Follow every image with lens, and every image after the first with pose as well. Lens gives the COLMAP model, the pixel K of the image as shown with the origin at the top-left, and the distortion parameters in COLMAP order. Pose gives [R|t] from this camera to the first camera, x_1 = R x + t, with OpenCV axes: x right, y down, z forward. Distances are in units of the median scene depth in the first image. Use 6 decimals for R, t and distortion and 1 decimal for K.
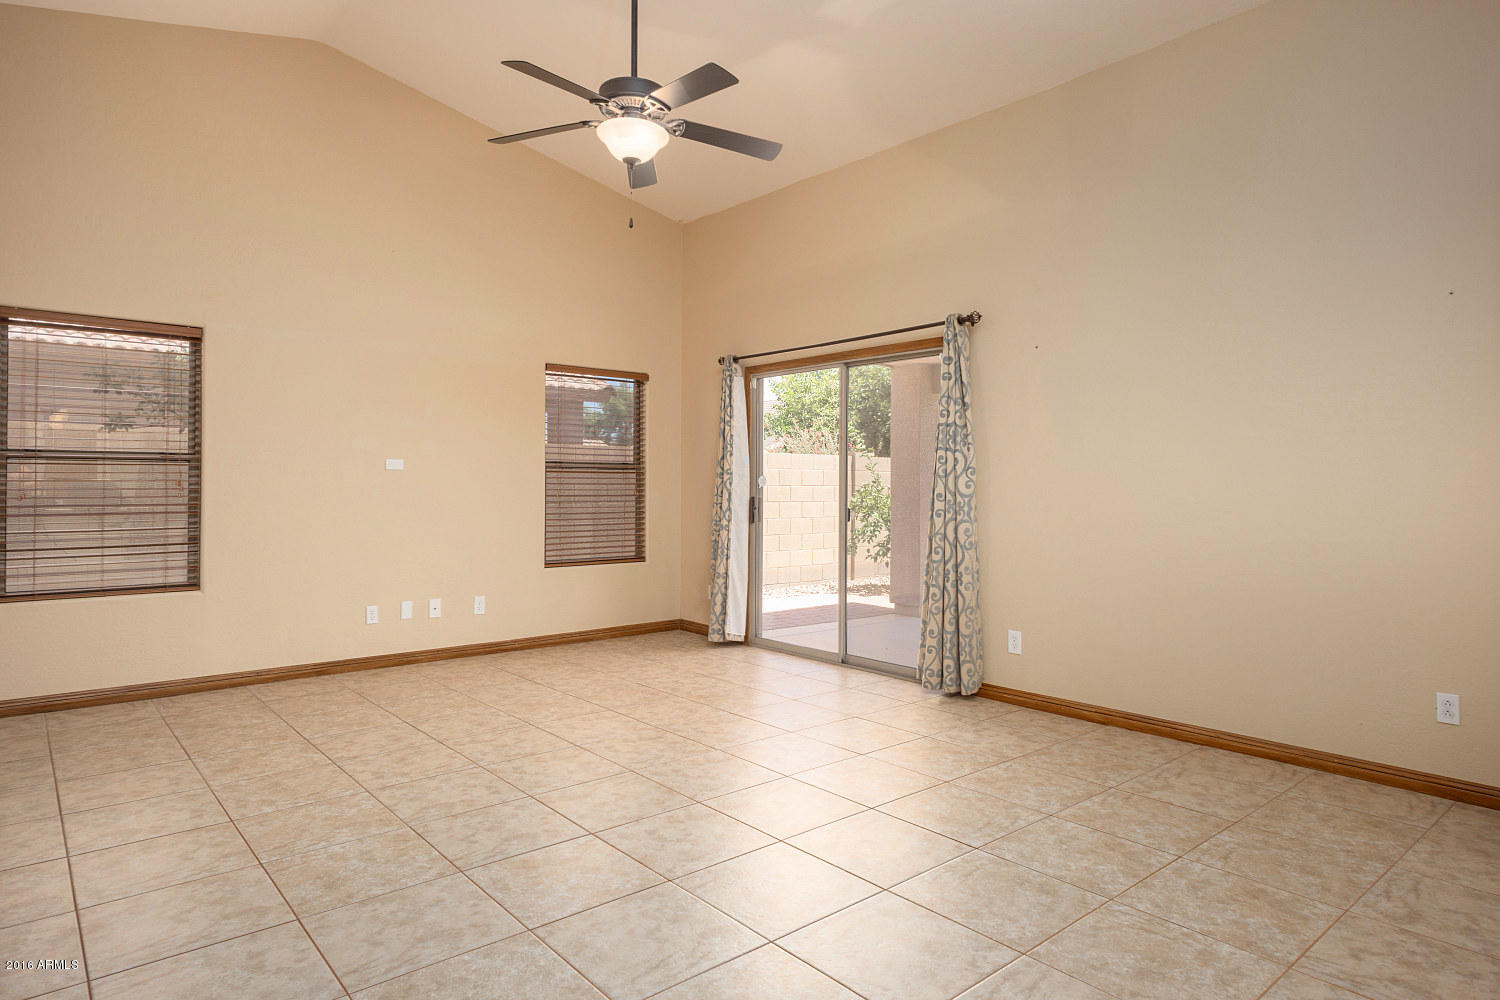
lens RADIAL K [[862.4, 0, 766.3], [0, 862.4, 496.4], [0, 0, 1]] dist [-0.065072, 0.038943]
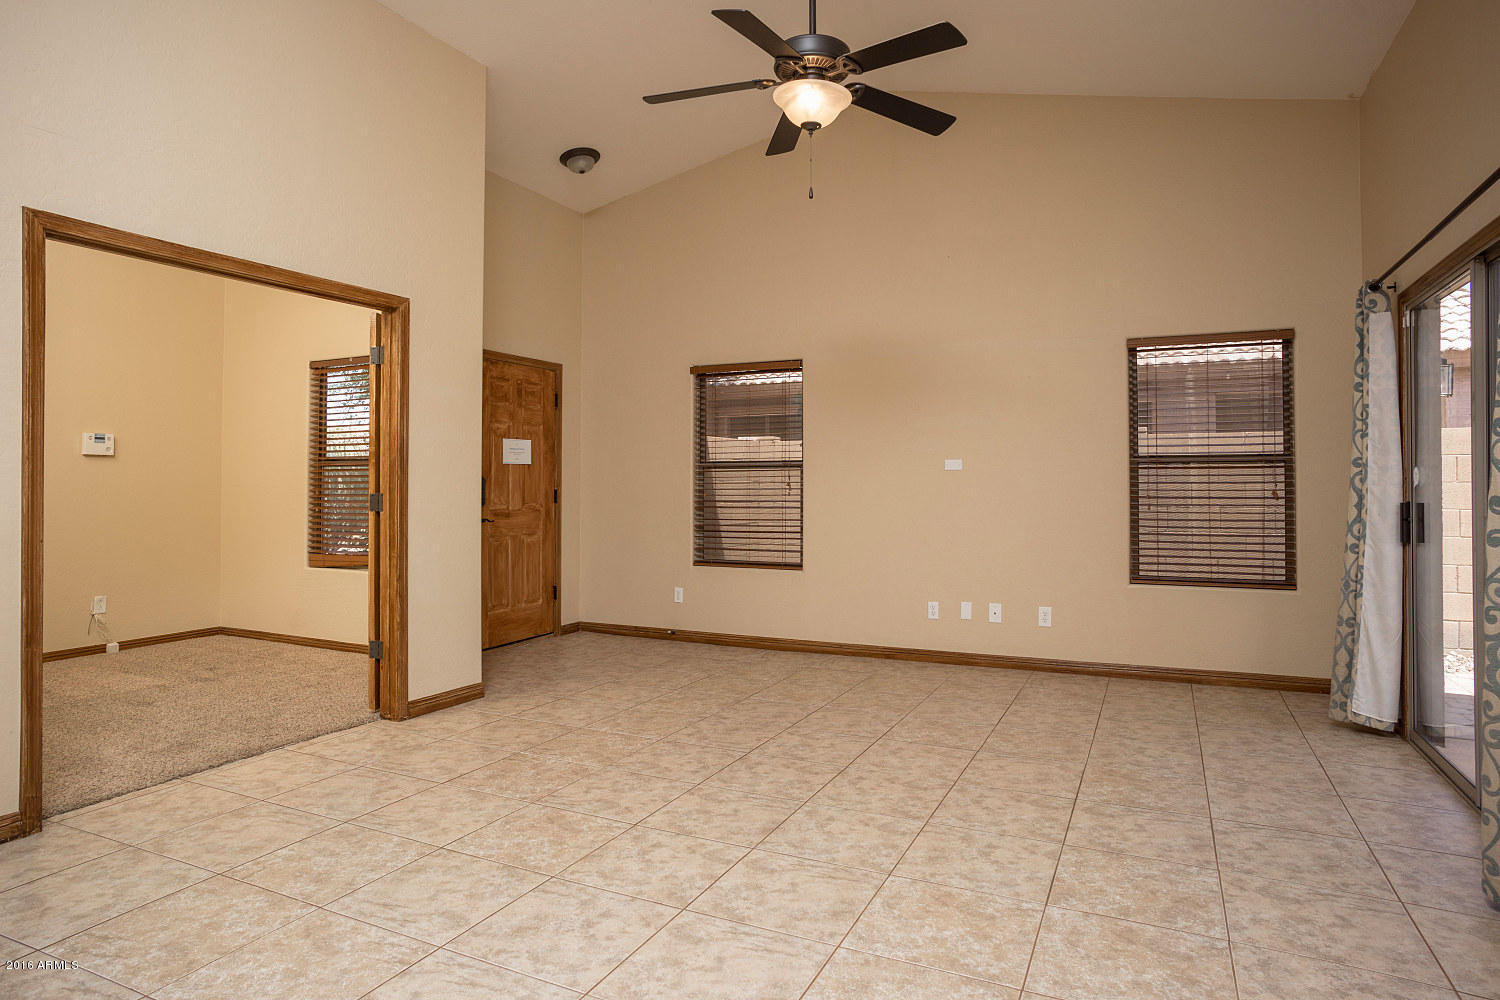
lens RADIAL K [[862.4, 0, 738.0], [0, 862.4, 491.2], [0, 0, 1]] dist [-0.065072, 0.038943]
pose [[0.376494, 0.000864, -0.926419, 0.626825], [-0.007898, 0.999966, -0.002277, -0.003377], [0.926385, 0.008174, 0.376488, 0.572041]]
